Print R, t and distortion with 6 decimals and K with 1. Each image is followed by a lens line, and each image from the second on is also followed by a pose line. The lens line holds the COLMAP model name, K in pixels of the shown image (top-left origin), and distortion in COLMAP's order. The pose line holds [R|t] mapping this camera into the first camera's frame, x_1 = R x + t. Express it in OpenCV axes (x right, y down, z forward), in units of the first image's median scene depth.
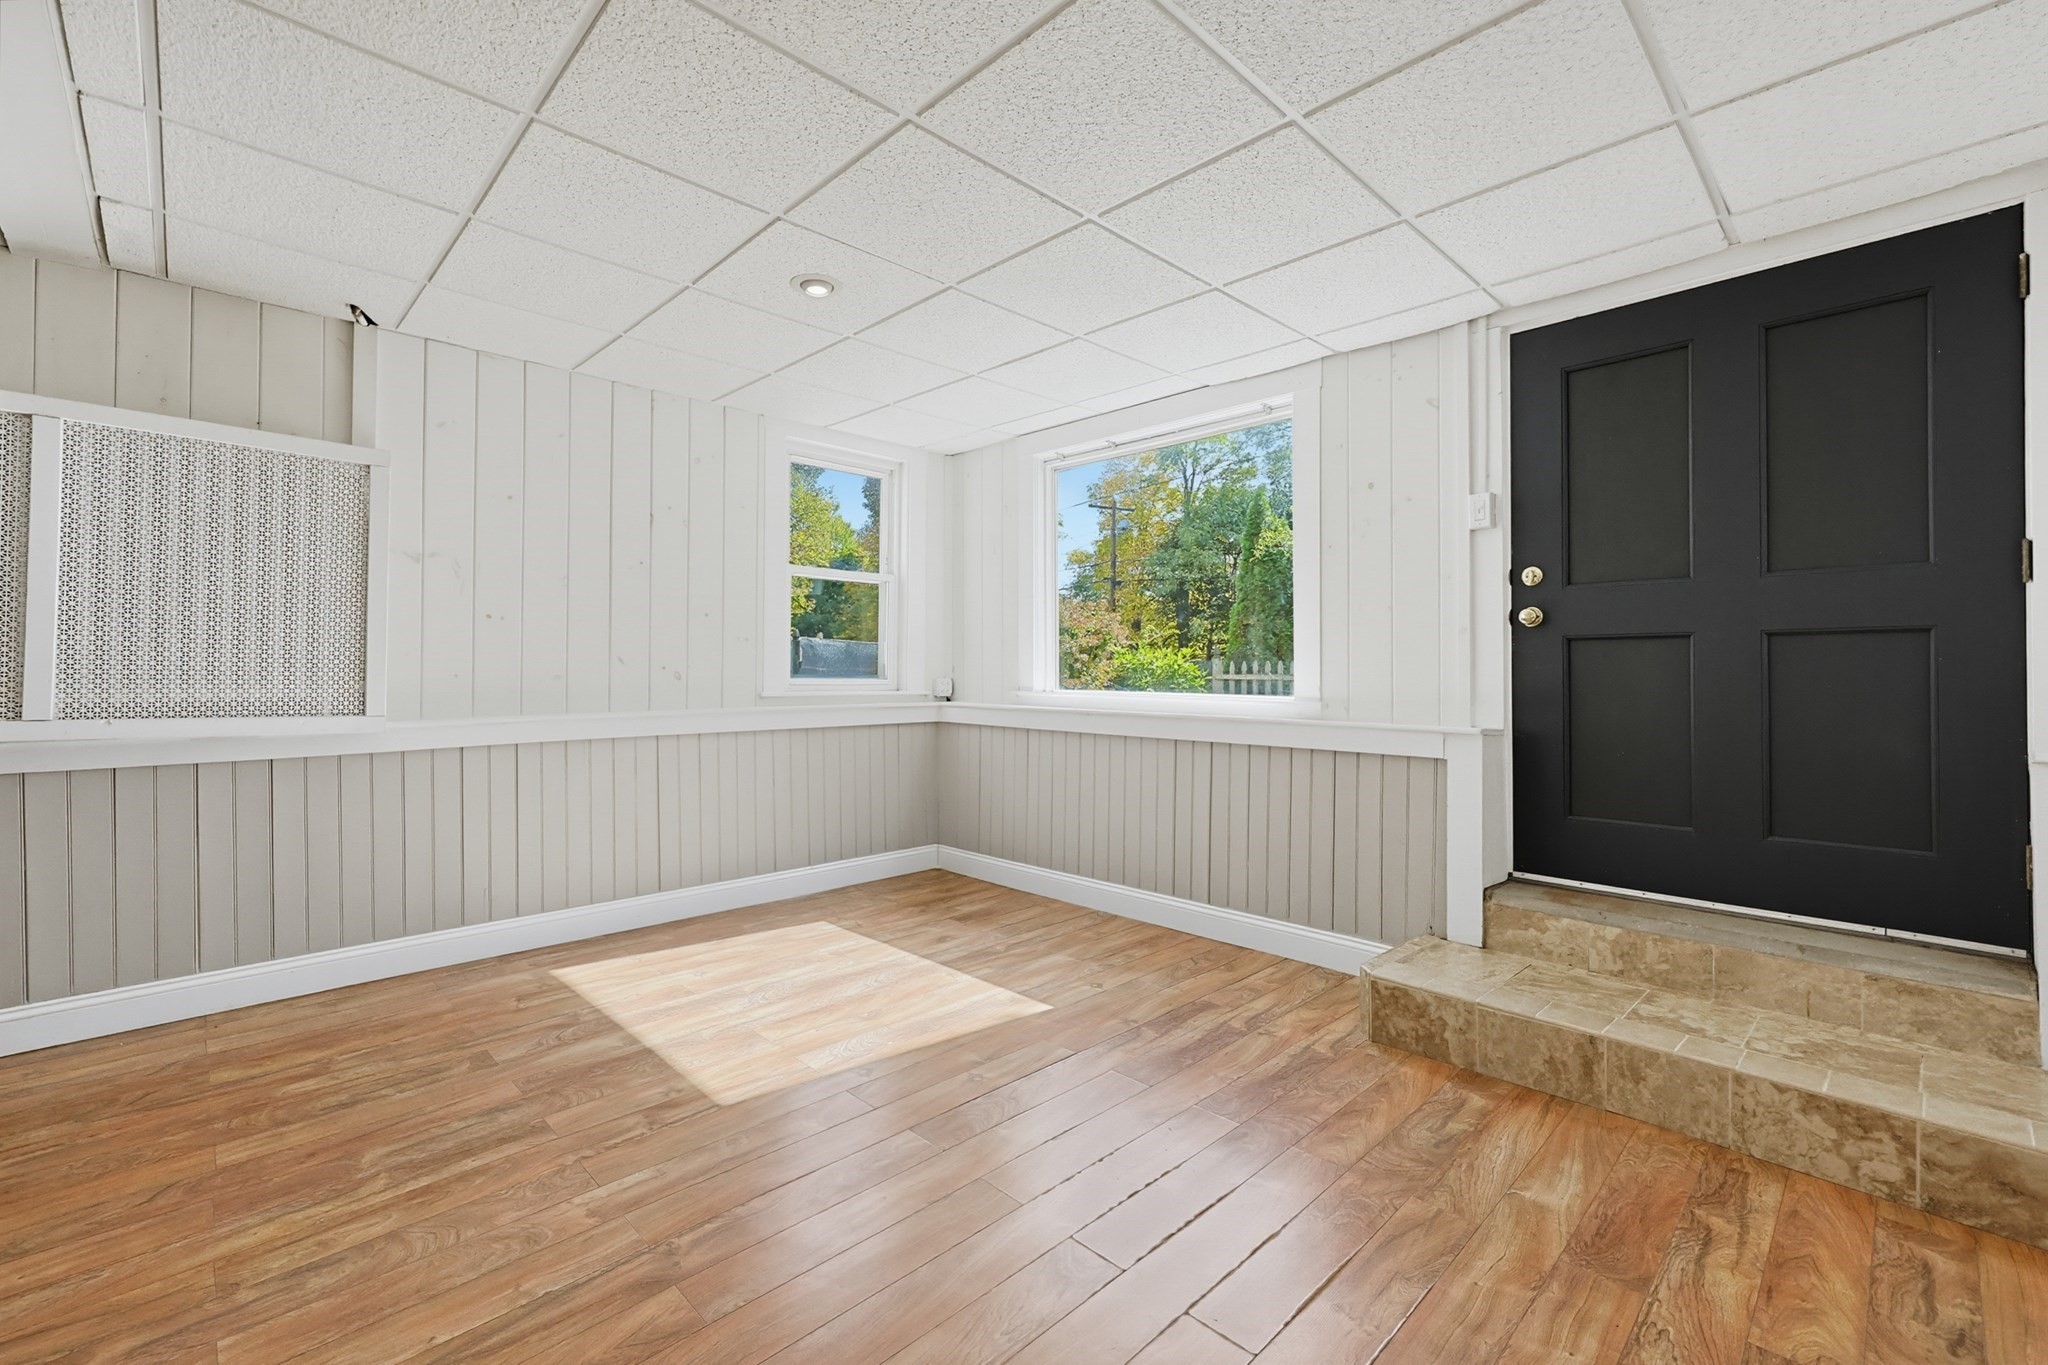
lens RADIAL K [[881.5, 0, 1020.9], [0, 881.5, 674.4], [0, 0, 1]] dist [-0.000256, 0.001562]
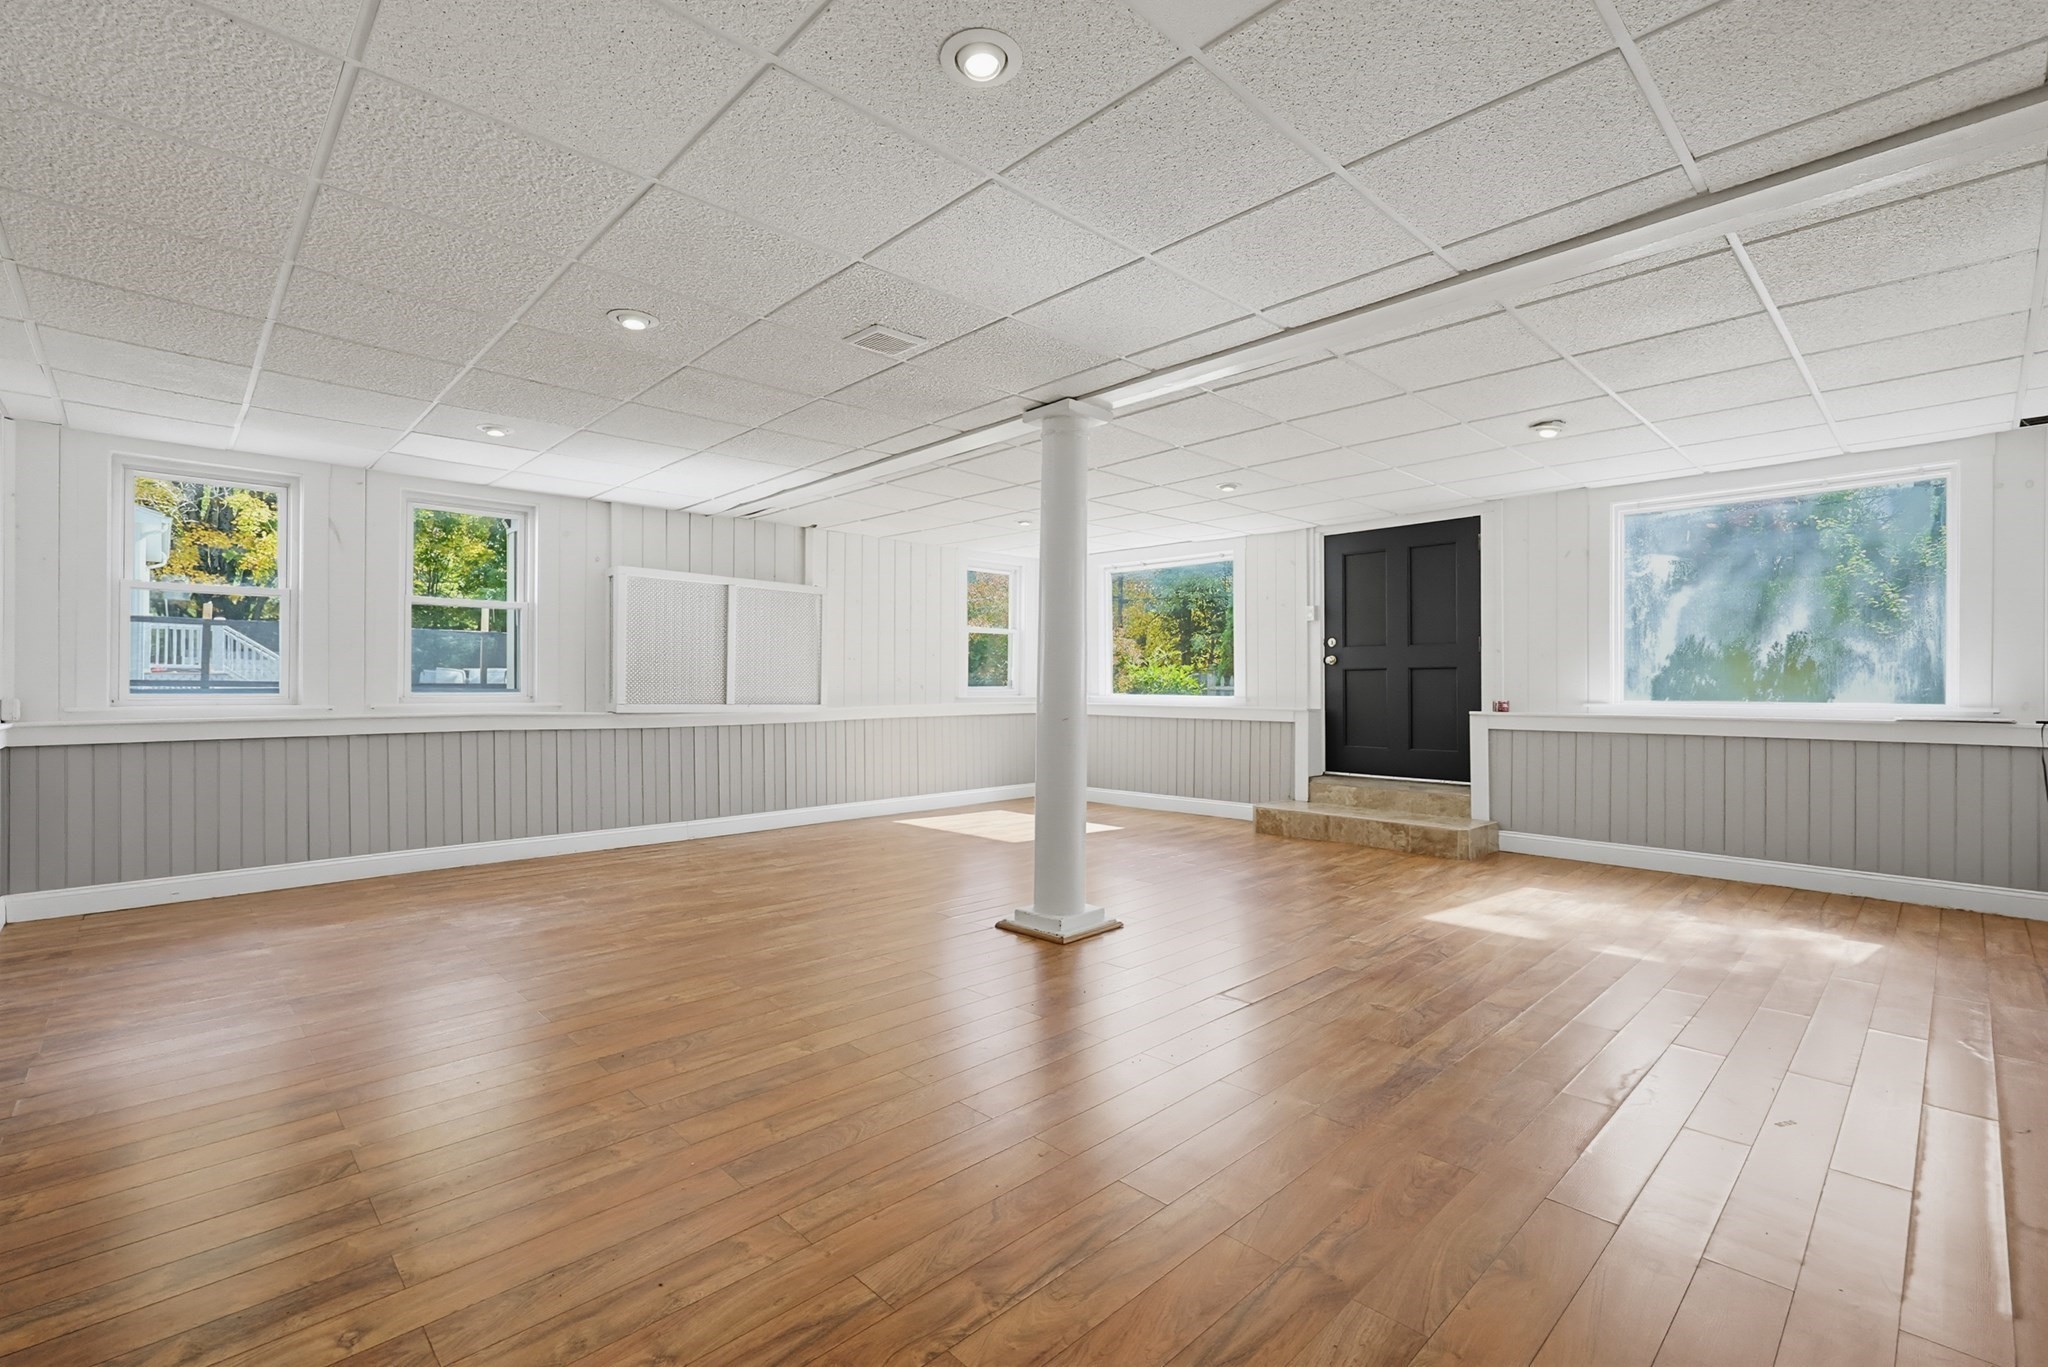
lens RADIAL K [[881.5, 0, 1023.7], [0, 881.5, 688.9], [0, 0, 1]] dist [-0.000256, 0.001562]
pose [[0.999998, -0.001724, -0.001178, -0.177831], [0.001726, 0.999996, 0.002046, 0.002849], [0.001175, -0.002048, 0.999997, -1.041254]]
